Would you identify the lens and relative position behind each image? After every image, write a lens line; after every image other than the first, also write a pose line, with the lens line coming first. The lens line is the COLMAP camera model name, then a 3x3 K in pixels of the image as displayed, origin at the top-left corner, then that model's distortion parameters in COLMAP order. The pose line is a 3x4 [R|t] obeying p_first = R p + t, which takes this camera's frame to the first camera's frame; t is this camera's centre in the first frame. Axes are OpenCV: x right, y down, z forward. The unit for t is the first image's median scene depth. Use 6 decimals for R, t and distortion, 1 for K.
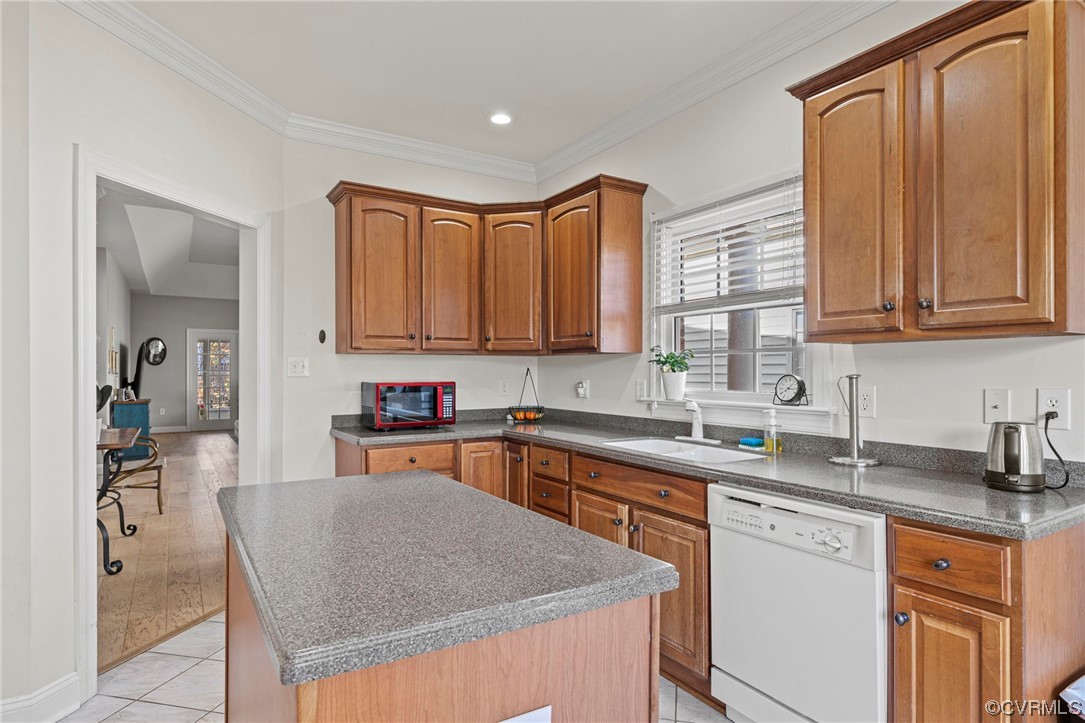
lens RADIAL K [[610.1, 0, 542.5], [0, 610.1, 361.5], [0, 0, 1]] dist [-0.000276, -0.000047]
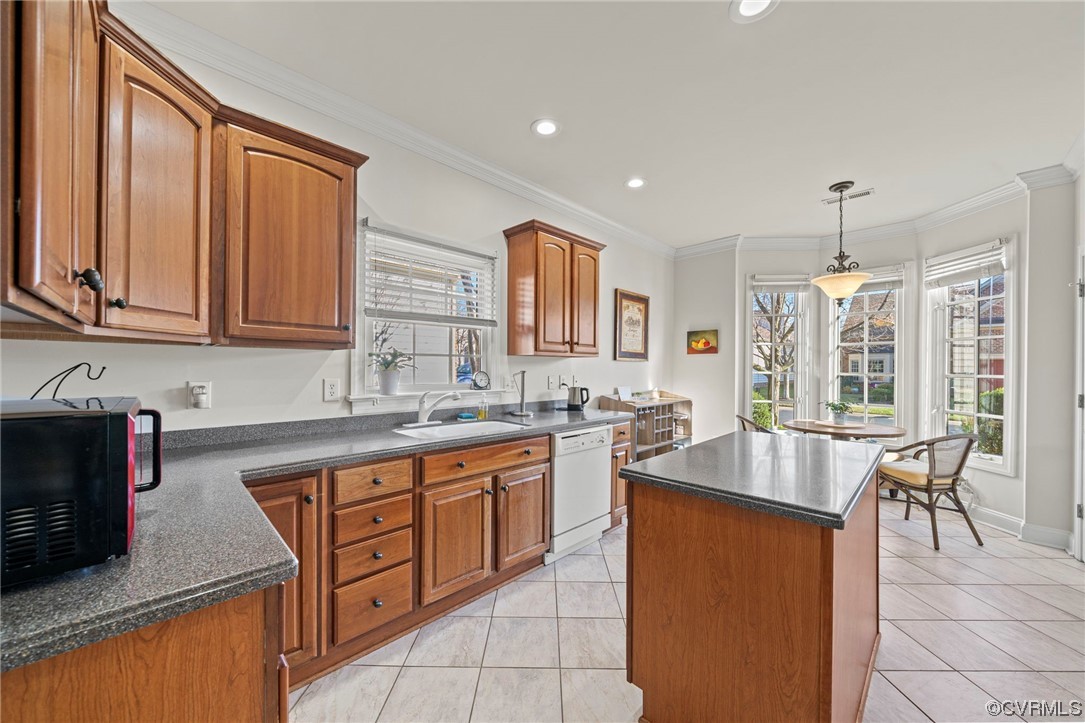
lens RADIAL K [[382.8, 0, 536.6], [0, 382.8, 368.9], [0, 0, 1]] dist [0.000240, 0.000000]
pose [[-0.205698, -0.004128, 0.978607, -0.548213], [-0.011753, 0.999929, 0.001748, 0.009341], [-0.978545, -0.011142, -0.205732, 0.894603]]
